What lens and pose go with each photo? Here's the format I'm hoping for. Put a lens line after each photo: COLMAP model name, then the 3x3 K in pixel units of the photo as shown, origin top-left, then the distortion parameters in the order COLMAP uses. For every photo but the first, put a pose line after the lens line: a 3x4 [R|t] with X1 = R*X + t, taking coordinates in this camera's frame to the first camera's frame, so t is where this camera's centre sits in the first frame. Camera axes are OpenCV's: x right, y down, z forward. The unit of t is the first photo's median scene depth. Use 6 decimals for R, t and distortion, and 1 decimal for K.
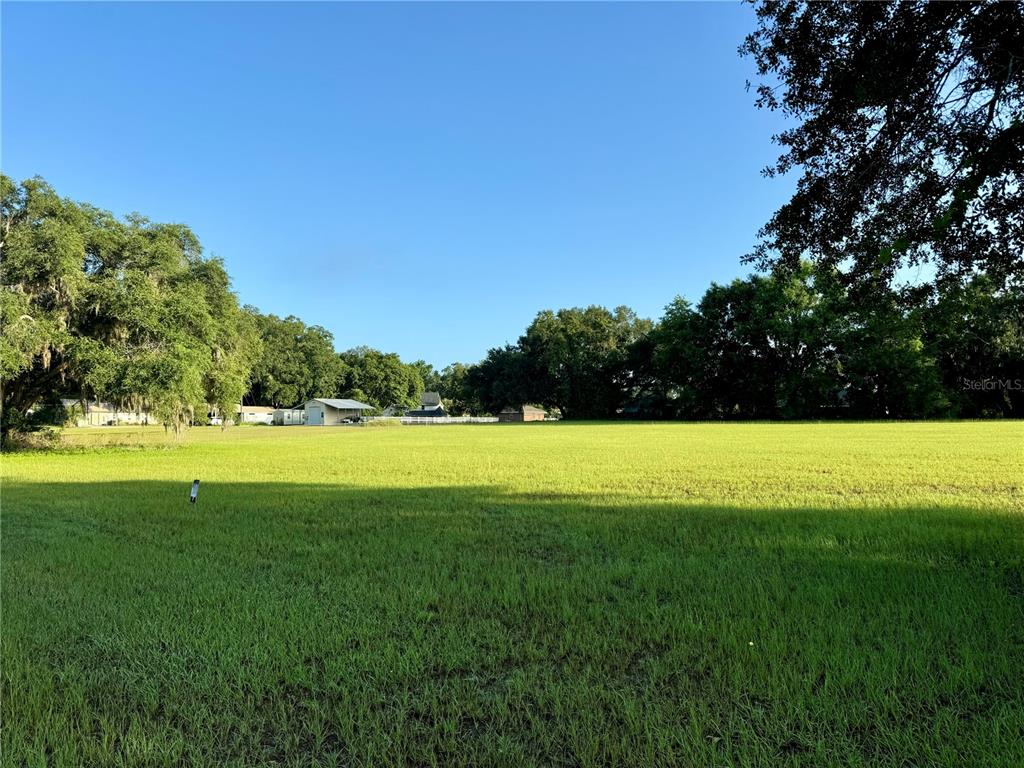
lens RADIAL K [[712.4, 0, 521.6], [0, 712.4, 389.8], [0, 0, 1]] dist [0.042947, -0.058089]
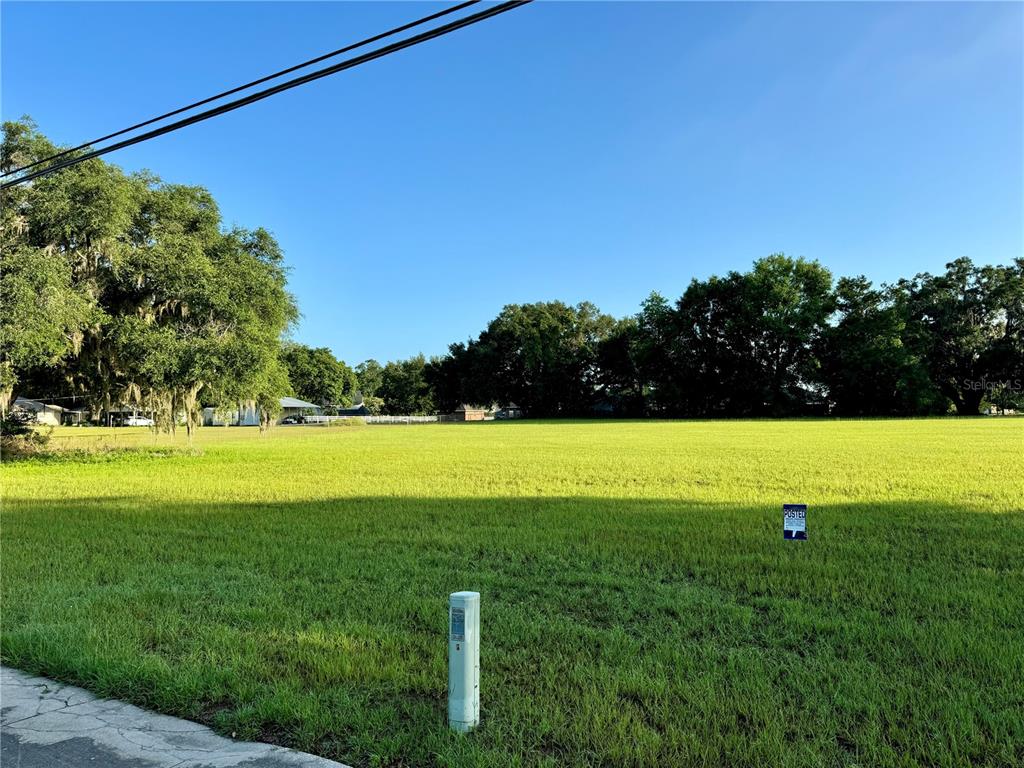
lens RADIAL K [[712.4, 0, 505.5], [0, 712.4, 383.1], [0, 0, 1]] dist [0.042947, -0.058089]
pose [[0.988469, 0.004432, 0.151355, -0.119401], [-0.003121, 0.999955, -0.008903, 0.002968], [-0.151388, 0.008328, 0.988439, 0.056449]]
